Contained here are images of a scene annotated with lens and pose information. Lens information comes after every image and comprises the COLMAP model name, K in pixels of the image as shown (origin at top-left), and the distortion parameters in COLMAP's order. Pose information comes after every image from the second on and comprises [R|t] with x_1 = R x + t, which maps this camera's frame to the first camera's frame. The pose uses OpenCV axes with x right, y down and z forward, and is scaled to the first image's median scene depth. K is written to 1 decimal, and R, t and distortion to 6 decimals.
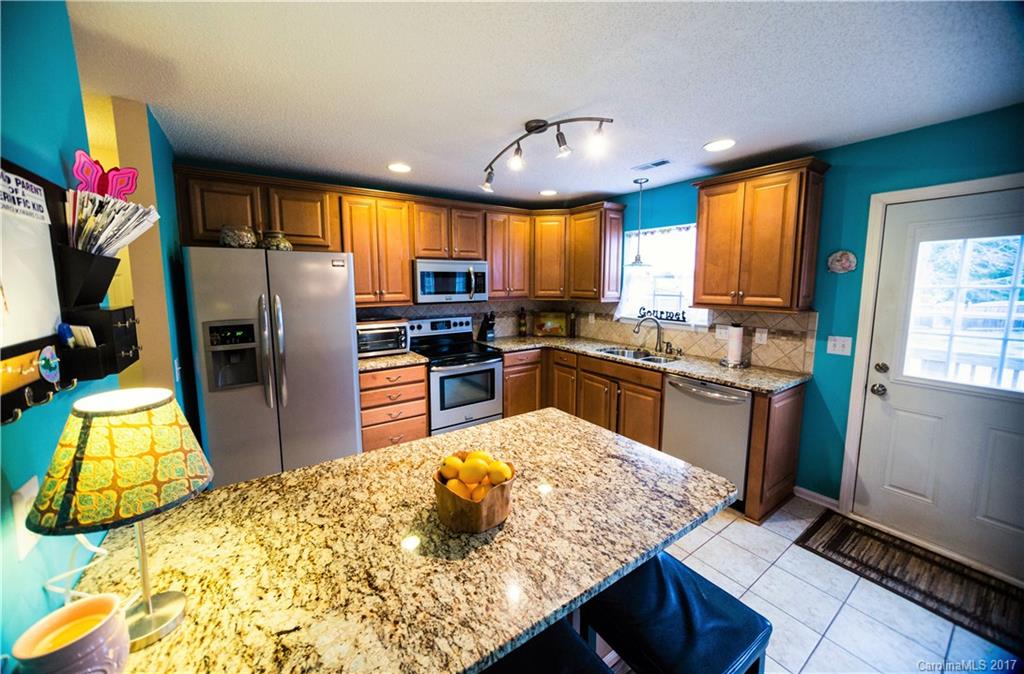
lens RADIAL K [[376.8, 0, 512.7], [0, 376.8, 320.8], [0, 0, 1]] dist [-0.008087, 0.000528]
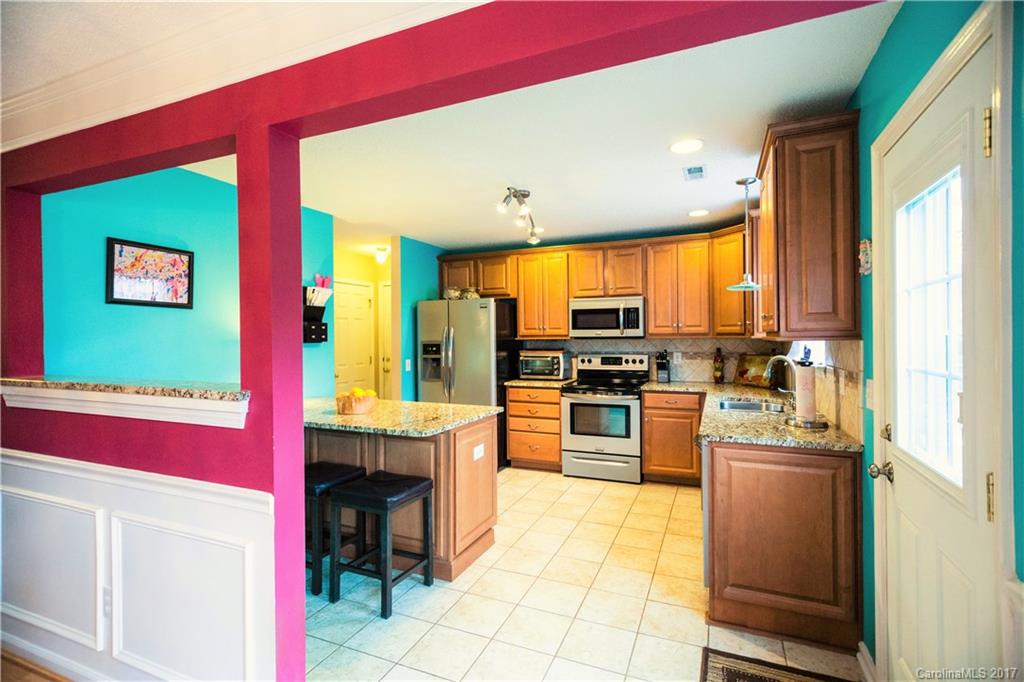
lens RADIAL K [[489.1, 0, 521.8], [0, 489.1, 334.7], [0, 0, 1]] dist [-0.003115, 0.004997]
pose [[0.539519, -0.006975, -0.841945, 0.857651], [-0.082087, 0.994766, -0.060843, 0.044630], [0.837962, 0.101938, 0.536123, 0.077411]]
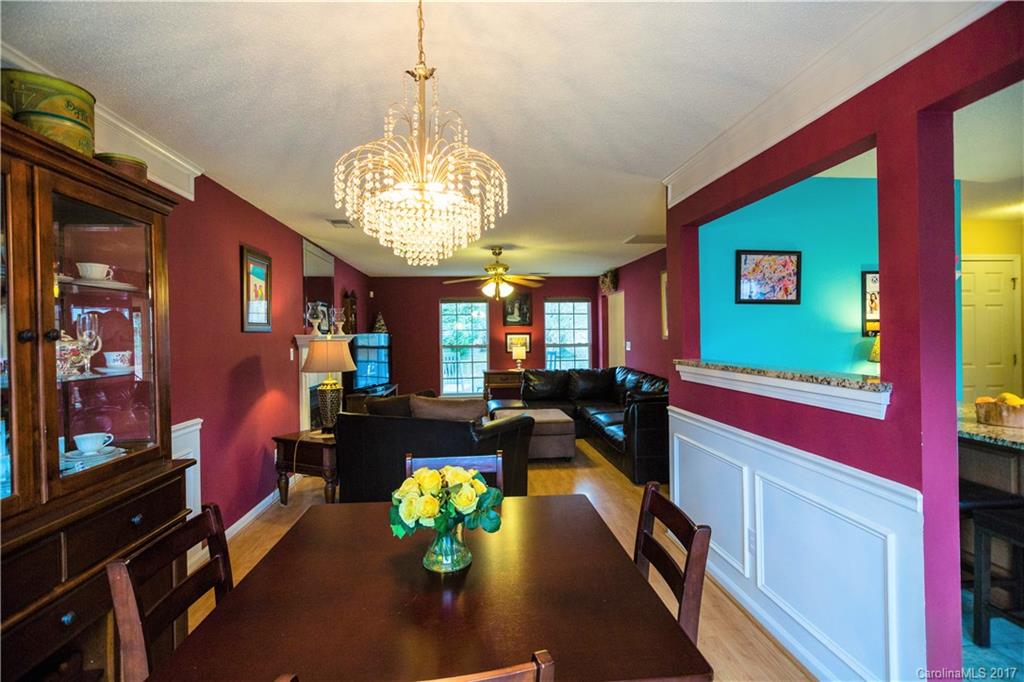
lens RADIAL K [[489.1, 0, 505.5], [0, 489.1, 338.5], [0, 0, 1]] dist [-0.003115, 0.004997]
pose [[-0.490854, 0.010503, -0.871178, 0.907218], [-0.082027, 0.994929, 0.058212, 0.051263], [0.867372, 0.100033, -0.487503, 0.021905]]
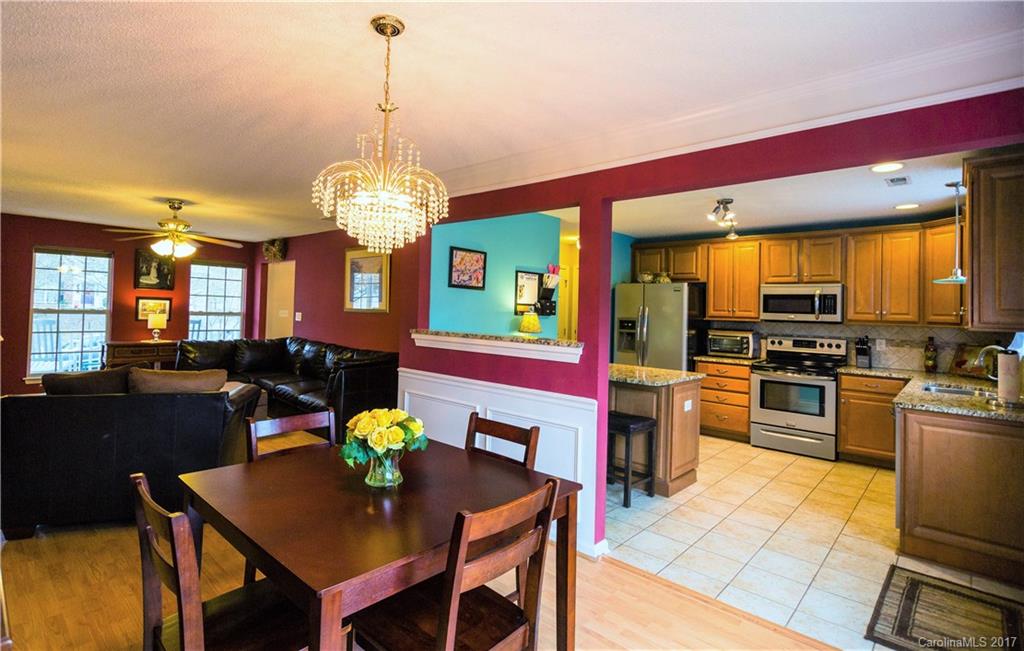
lens RADIAL K [[515.7, 0, 476.1], [0, 515.7, 296.7], [0, 0, 1]] dist [0.000485, 0.000277]
pose [[0.197766, -0.018287, -0.980079, 1.148768], [-0.133985, 0.989938, -0.045507, 0.075778], [0.971049, 0.140316, 0.193325, -0.232213]]
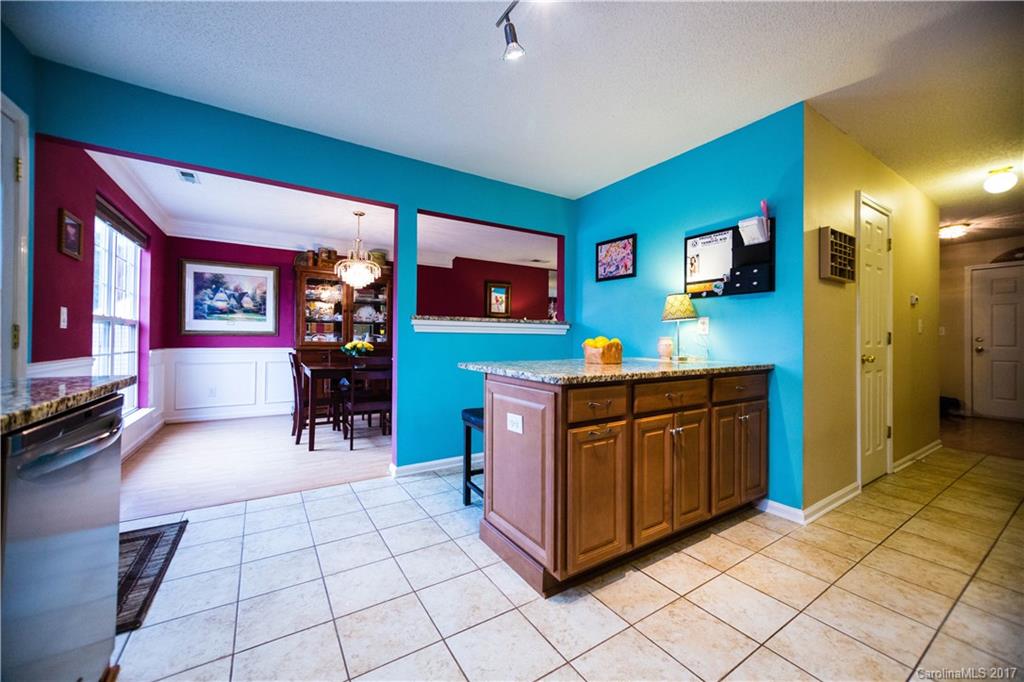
lens RADIAL K [[376.8, 0, 504.1], [0, 376.8, 334.7], [0, 0, 1]] dist [-0.008087, 0.000528]
pose [[-0.999171, -0.008867, 0.039744, 0.098958], [-0.004801, 0.994849, 0.101252, 0.042839], [-0.040438, 0.100977, -0.994067, 0.945188]]
